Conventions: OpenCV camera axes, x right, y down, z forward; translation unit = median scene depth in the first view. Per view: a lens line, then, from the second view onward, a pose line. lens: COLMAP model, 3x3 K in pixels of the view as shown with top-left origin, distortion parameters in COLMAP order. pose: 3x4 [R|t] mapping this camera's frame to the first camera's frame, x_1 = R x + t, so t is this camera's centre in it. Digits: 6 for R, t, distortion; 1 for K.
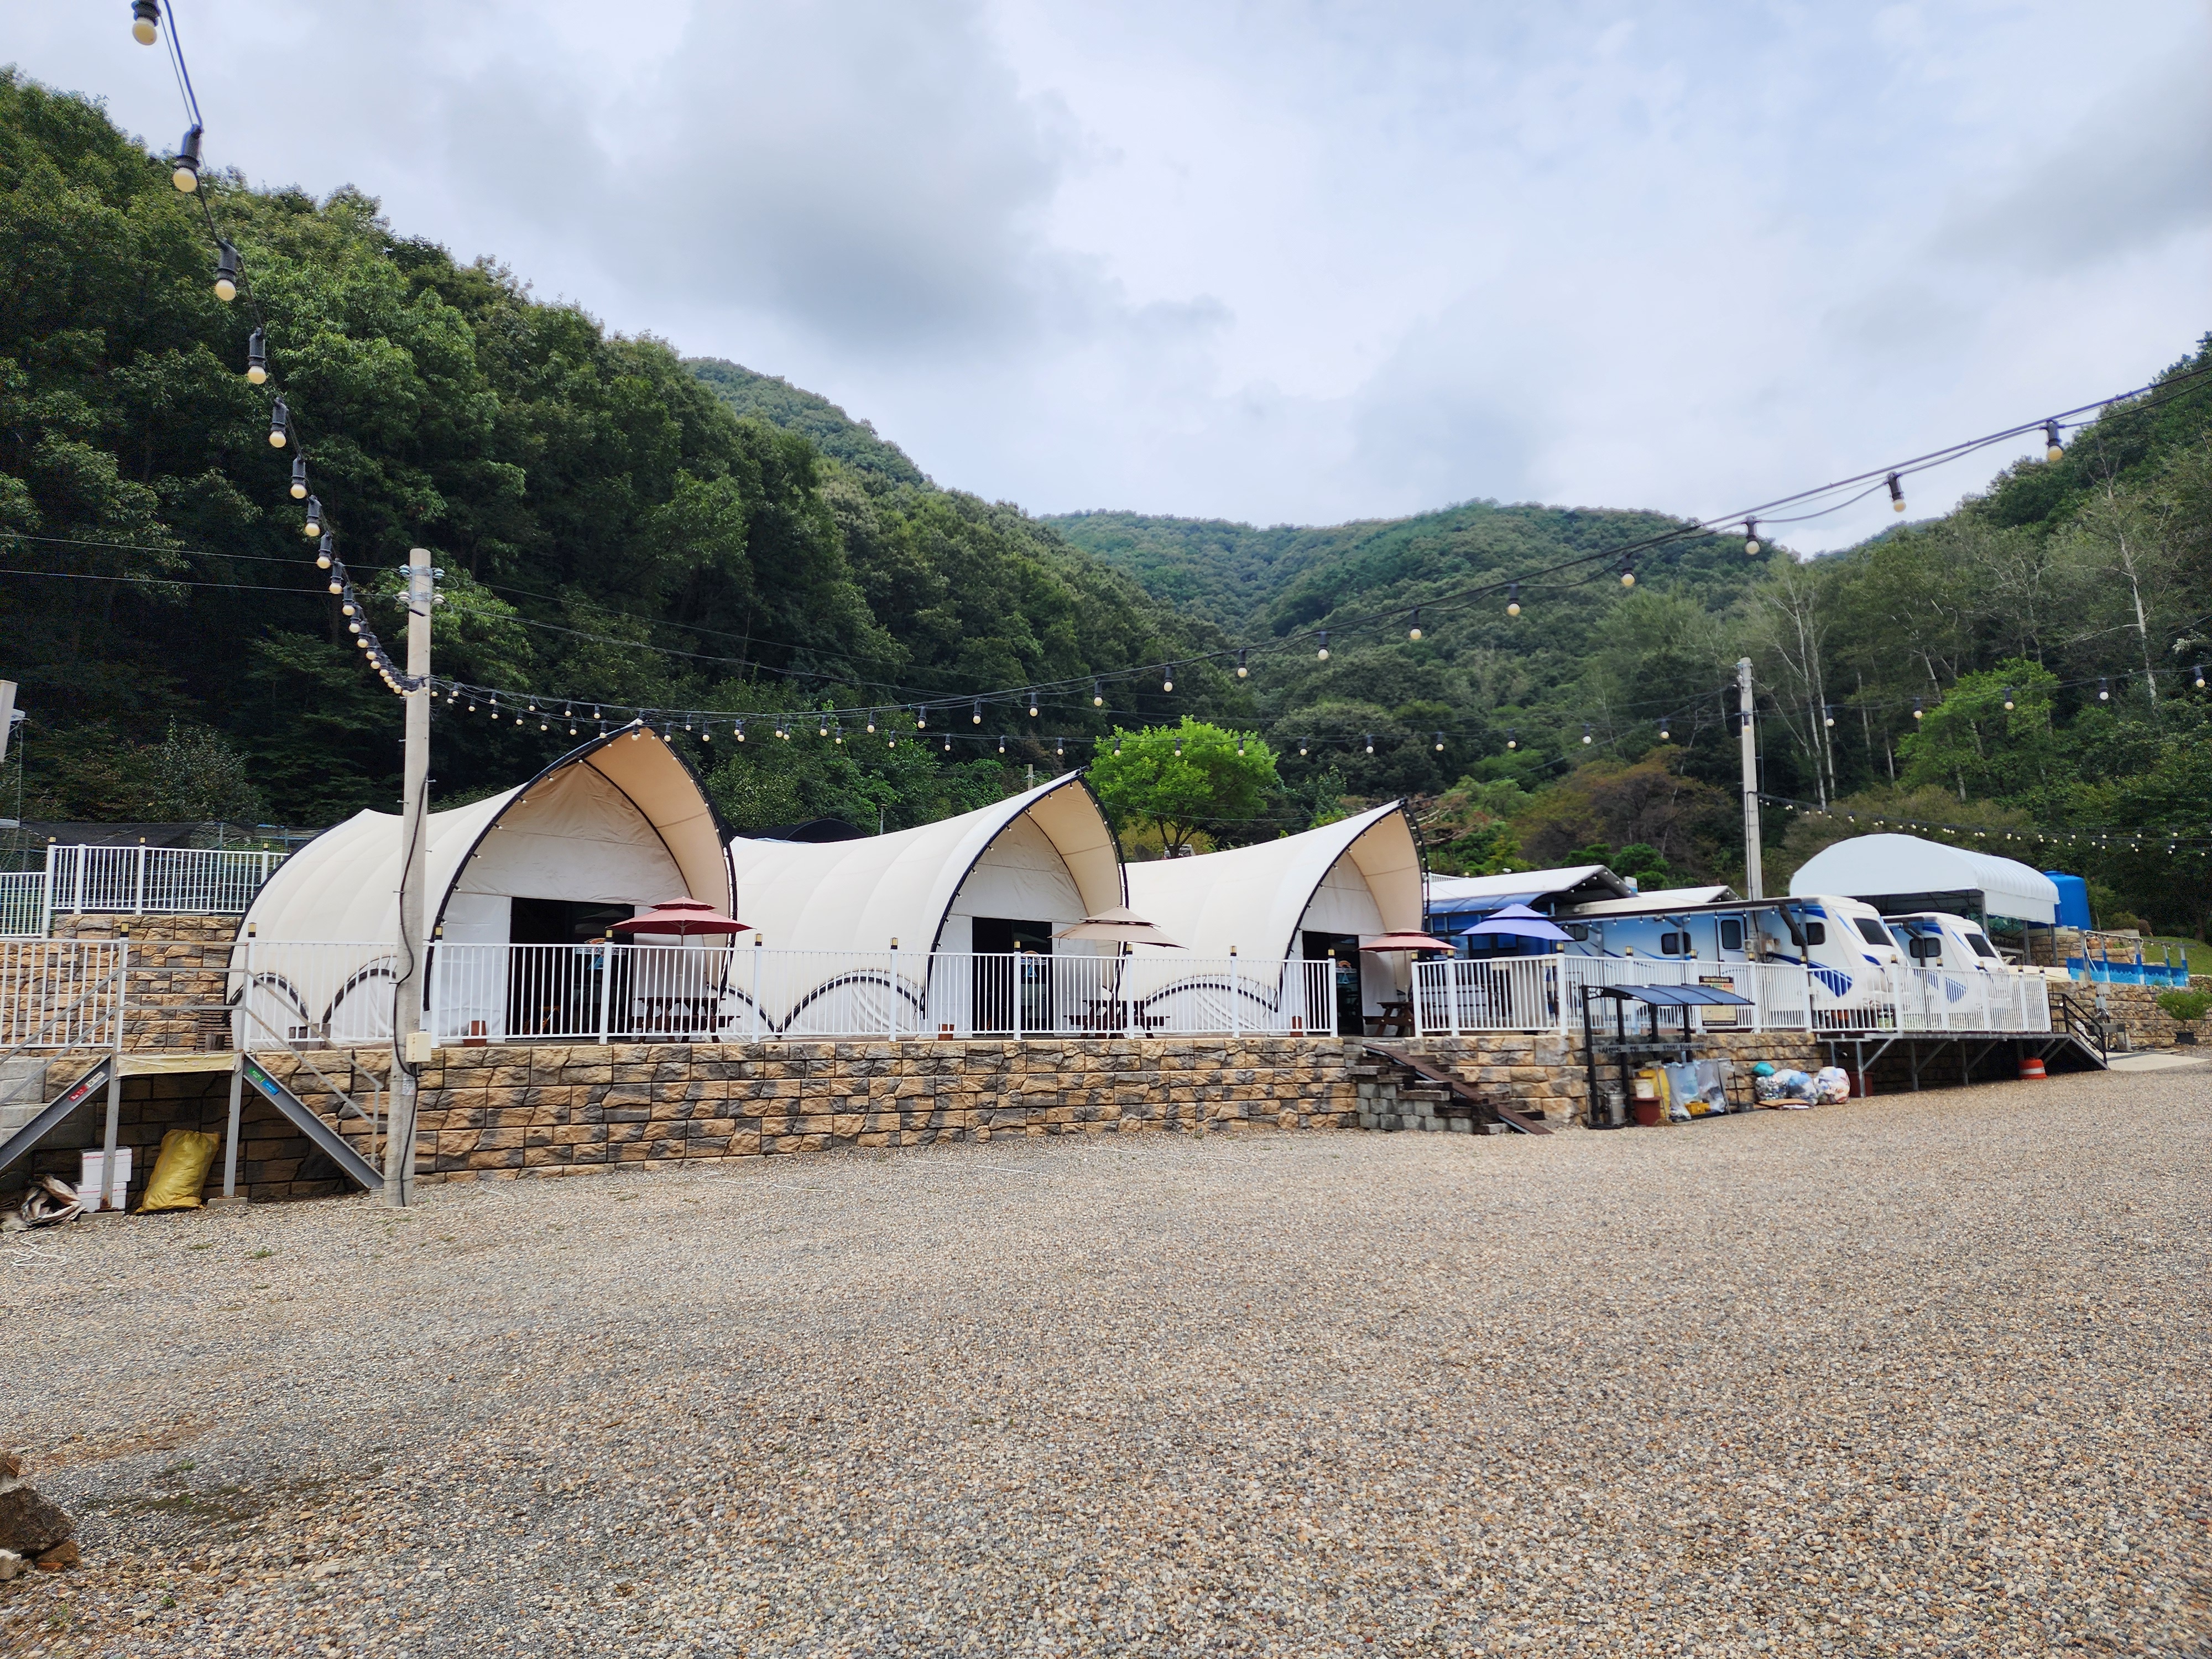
lens RADIAL K [[1466.8, 0, 1059.4], [0, 1466.8, 860.3], [0, 0, 1]] dist [0.076916, -0.067438]
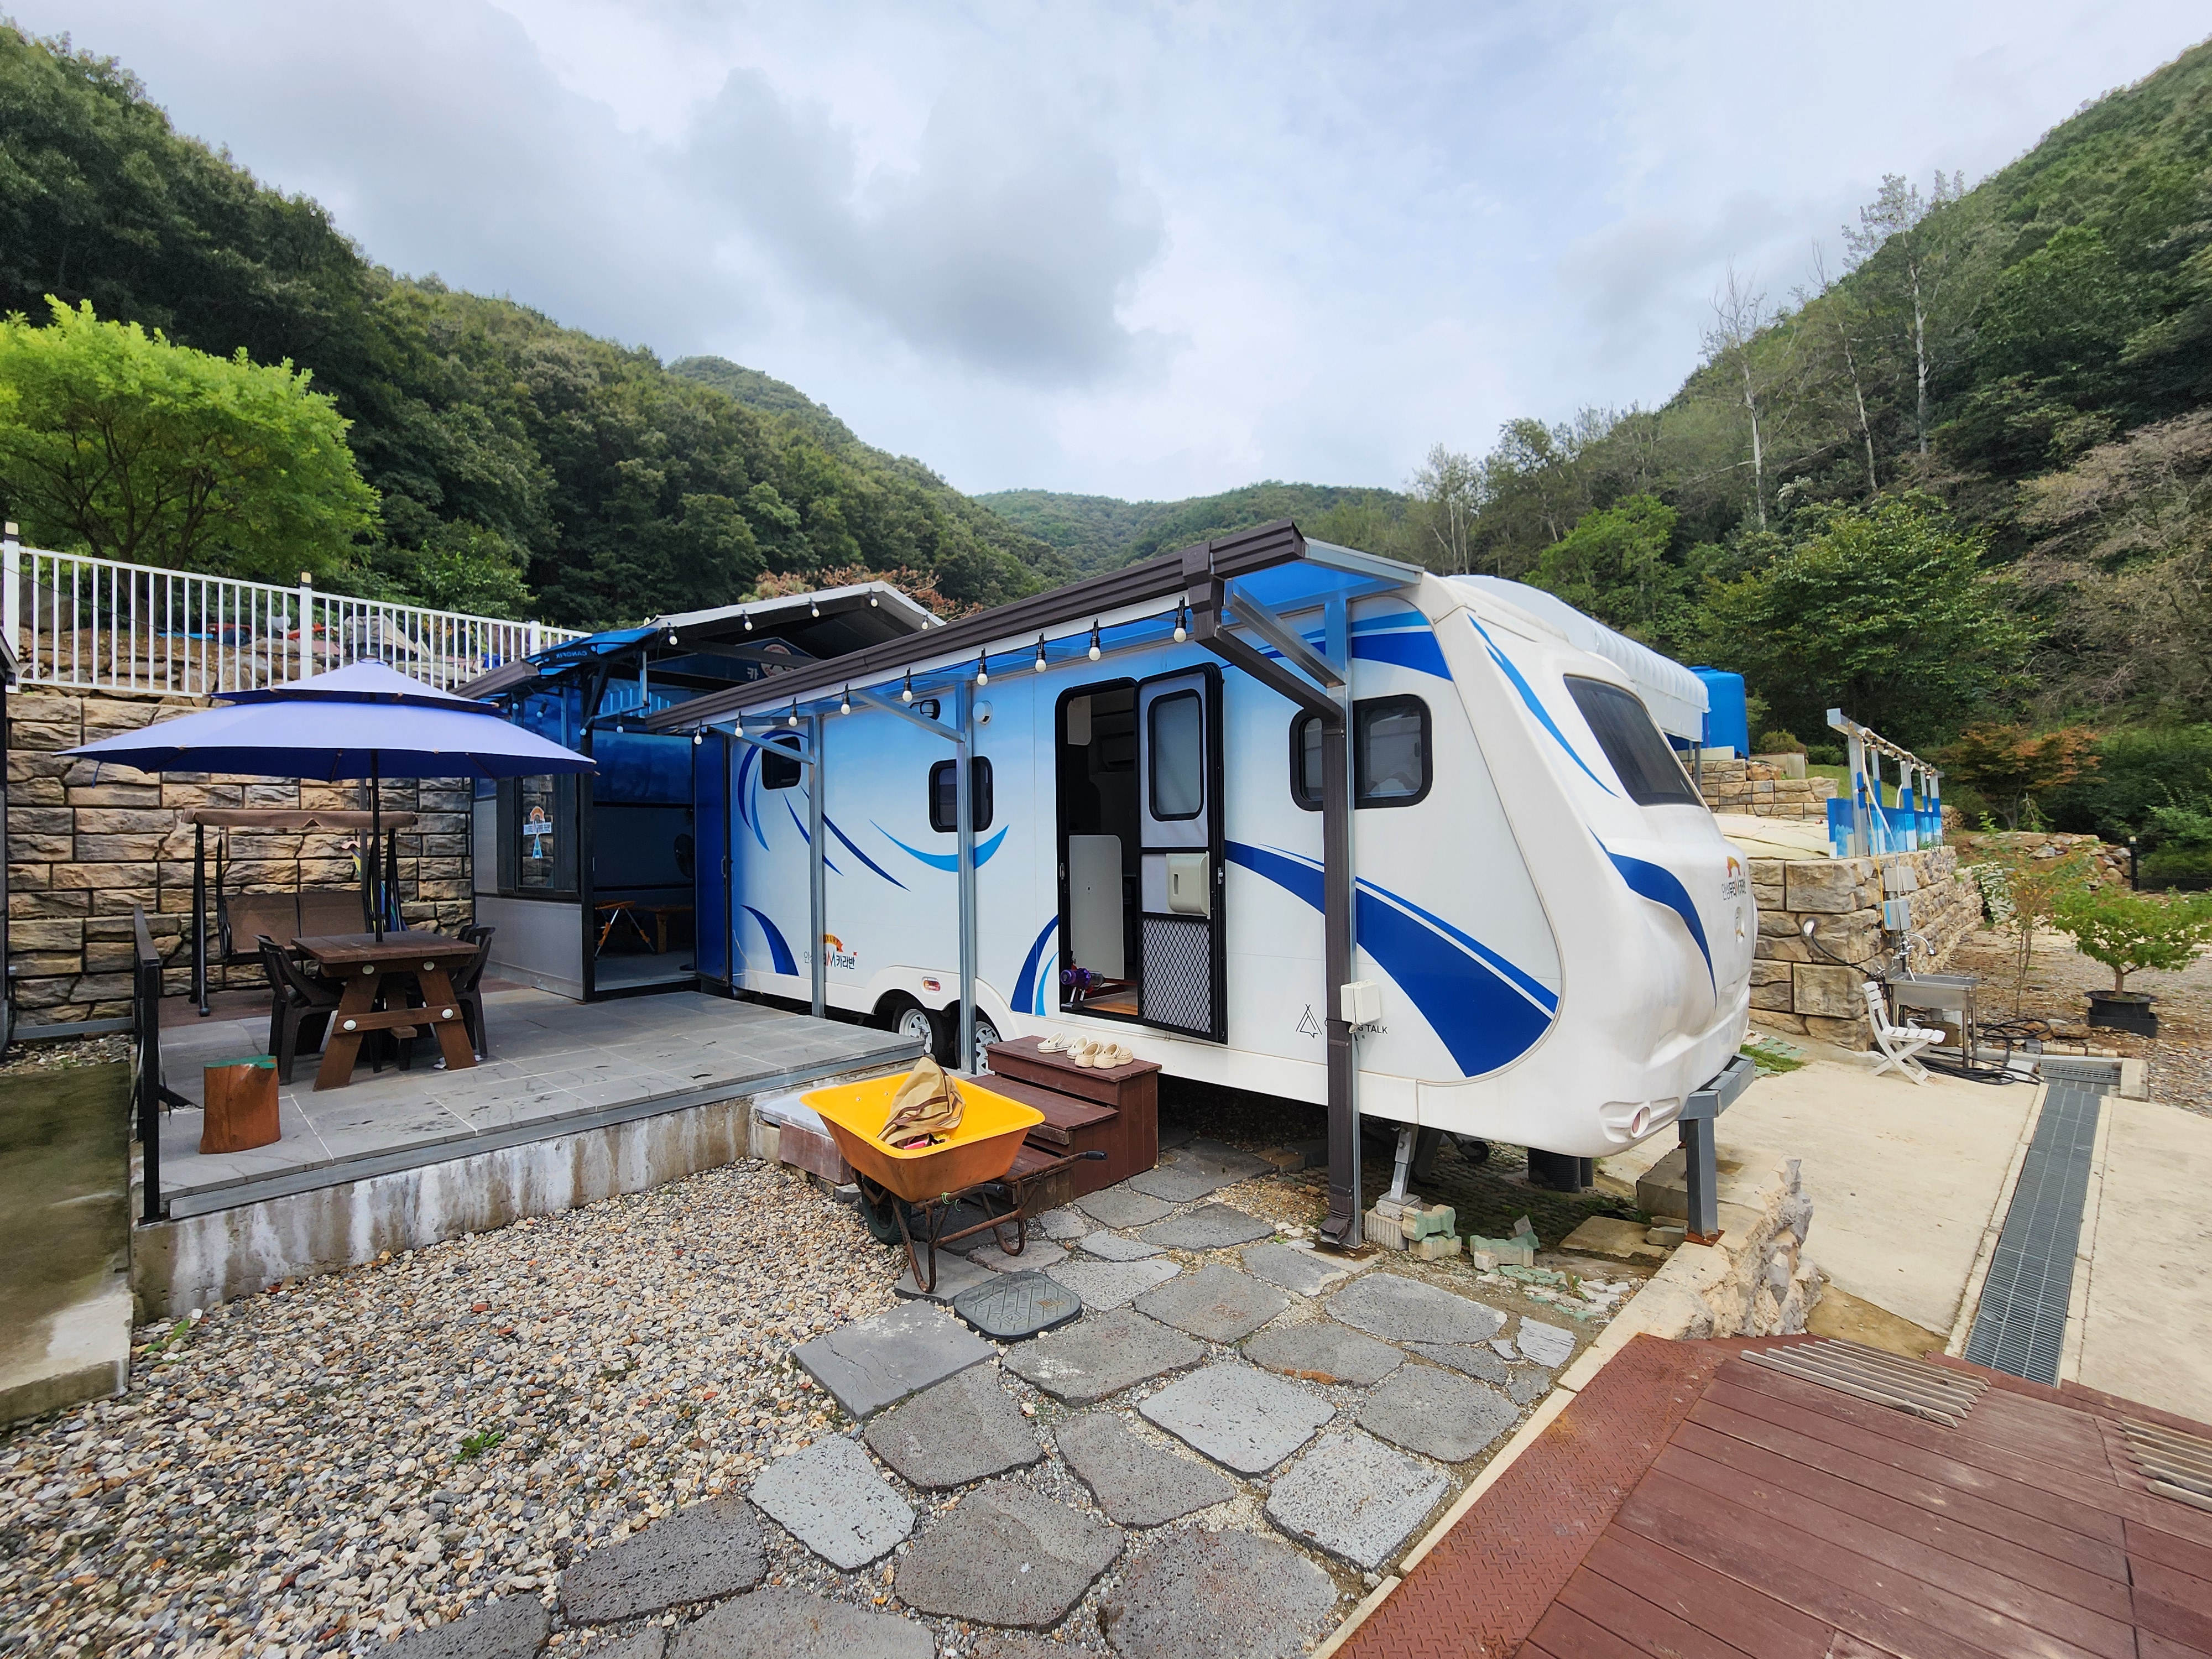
lens RADIAL K [[907.6, 0, 1098.9], [0, 907.6, 851.2], [0, 0, 1]] dist [0.001592, 0.000239]
pose [[0.997396, -0.010574, 0.071336, 0.385610], [0.001370, 0.991792, 0.127858, 0.040550], [-0.072102, -0.127427, 0.989224, 0.652106]]
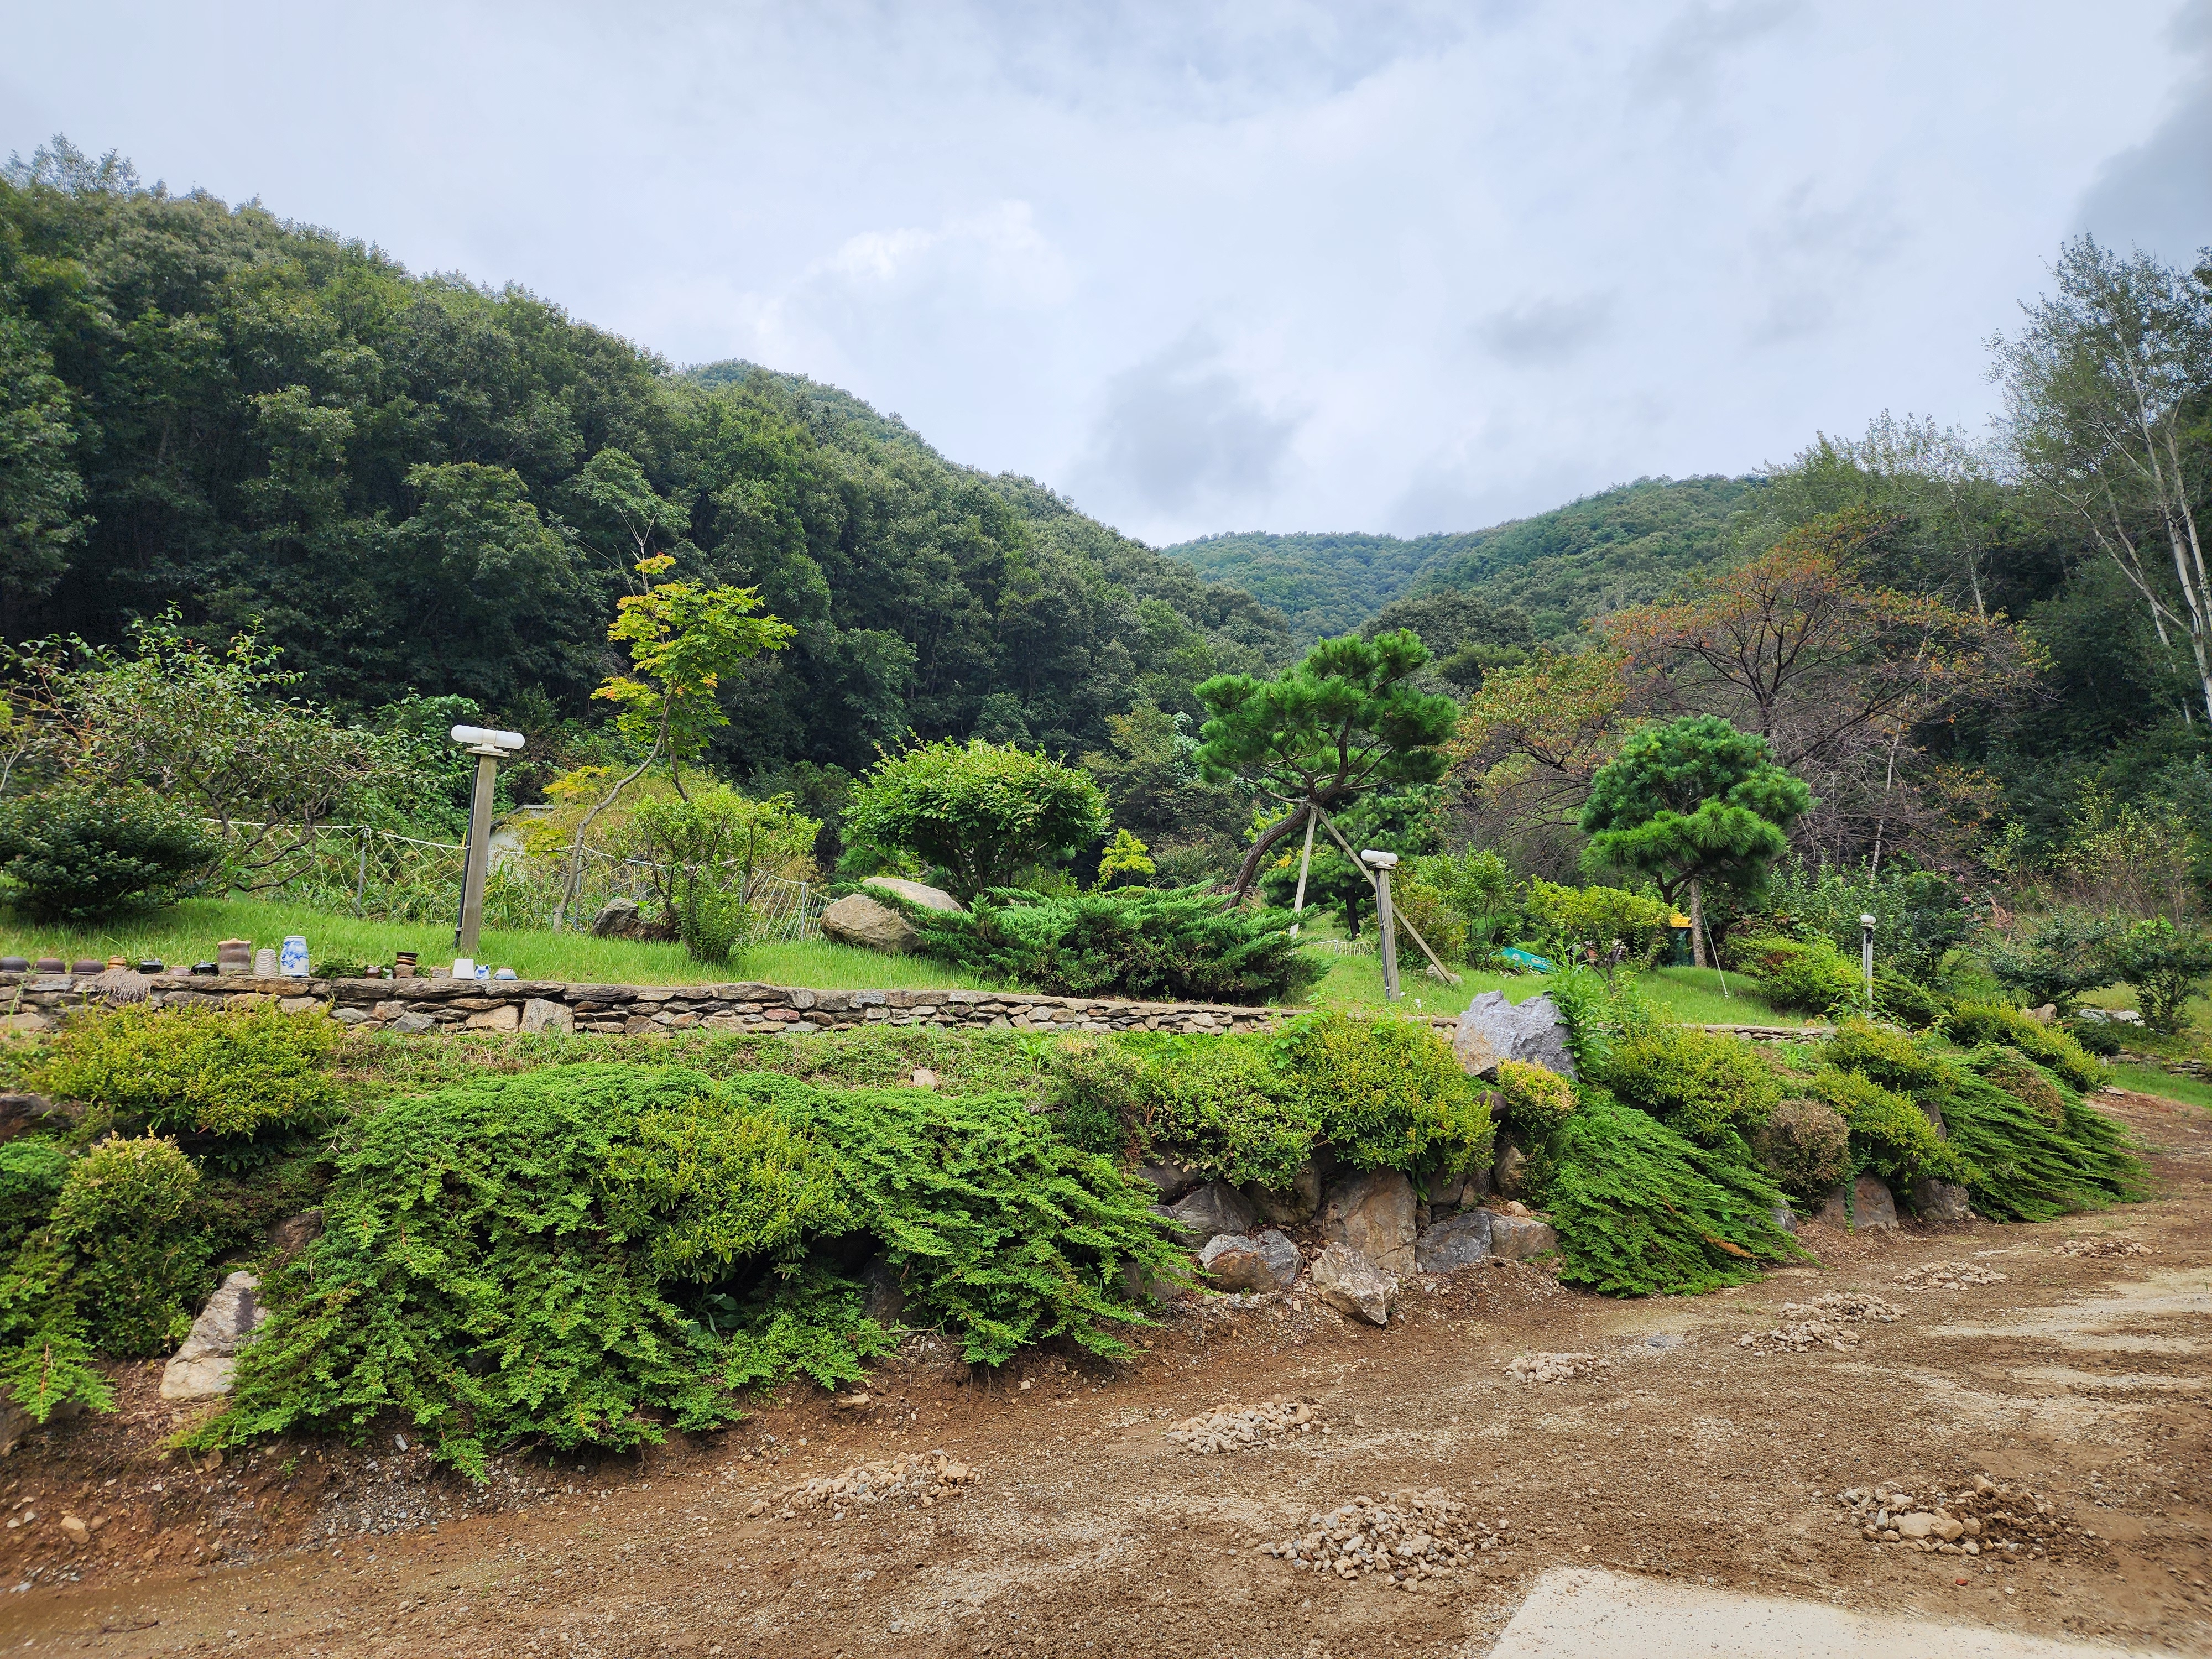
lens RADIAL K [[1466.8, 0, 1095.0], [0, 1466.8, 831.6], [0, 0, 1]] dist [0.076916, -0.067438]
pose [[0.992989, -0.036078, -0.112571, 0.472511], [0.028971, 0.997520, -0.064141, 0.033532], [0.114606, 0.060430, 0.991571, 1.099264]]
